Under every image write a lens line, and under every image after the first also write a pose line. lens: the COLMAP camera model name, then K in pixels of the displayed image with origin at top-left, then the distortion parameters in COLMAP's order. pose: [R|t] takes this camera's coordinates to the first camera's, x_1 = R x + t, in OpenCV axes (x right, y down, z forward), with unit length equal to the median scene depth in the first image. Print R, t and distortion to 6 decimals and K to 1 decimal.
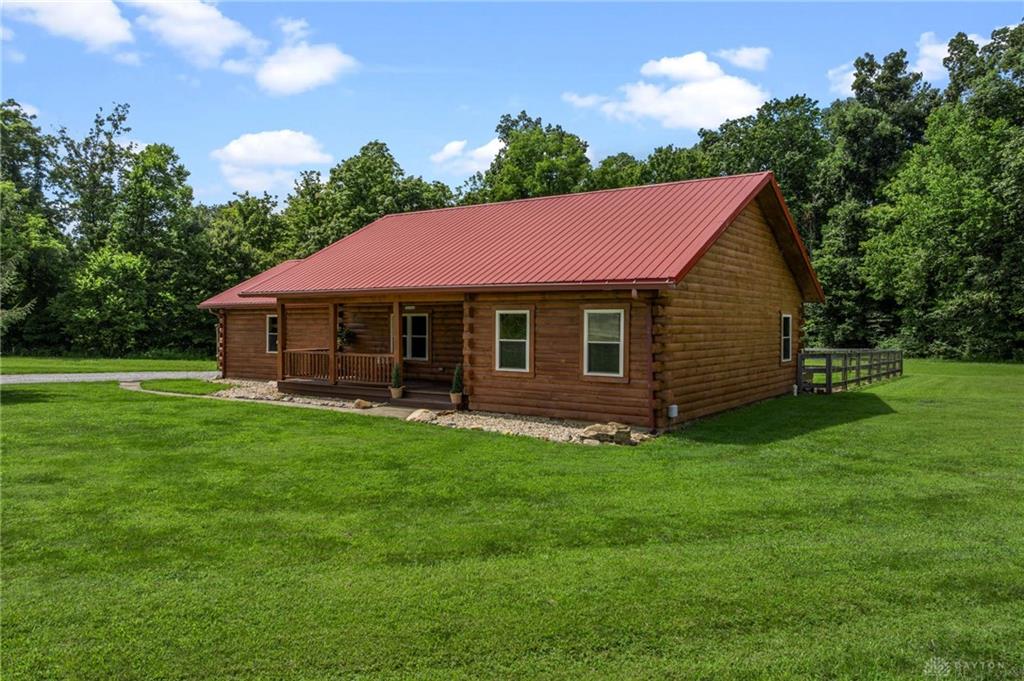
lens RADIAL K [[715.3, 0, 512.0], [0, 715.3, 340.5], [0, 0, 1]] dist [0.001318, 0.001173]
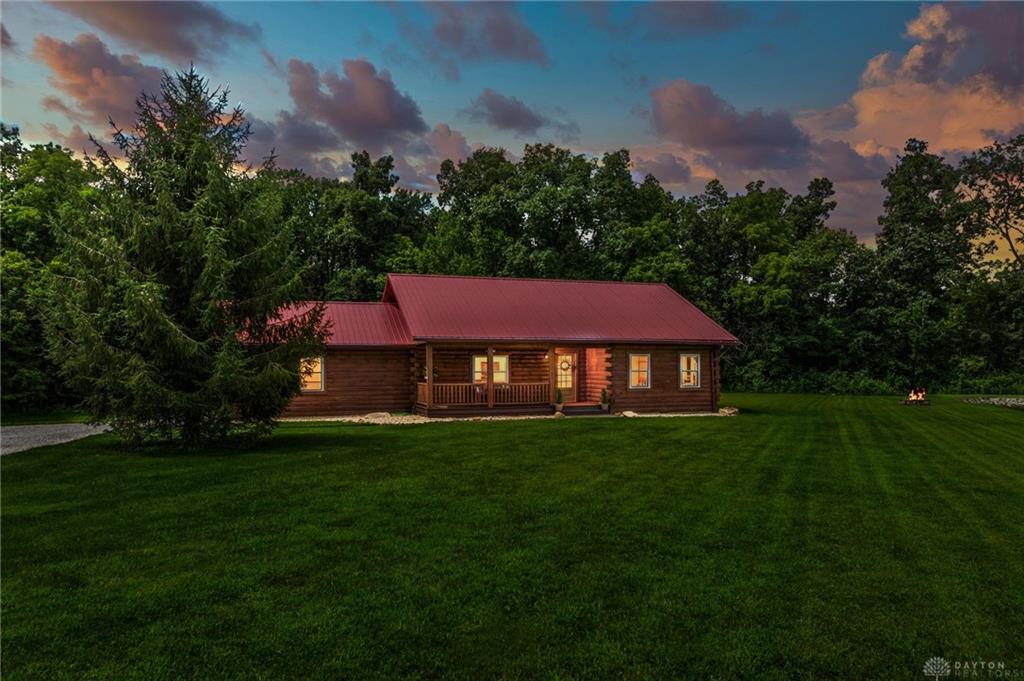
lens RADIAL K [[715.3, 0, 512.0], [0, 715.3, 340.5], [0, 0, 1]] dist [0.001318, 0.001173]
pose [[0.643269, 0.022642, 0.765305, -1.215521], [0.027770, 0.998215, -0.052874, 0.008073], [-0.765136, 0.055264, 0.641492, 0.080683]]
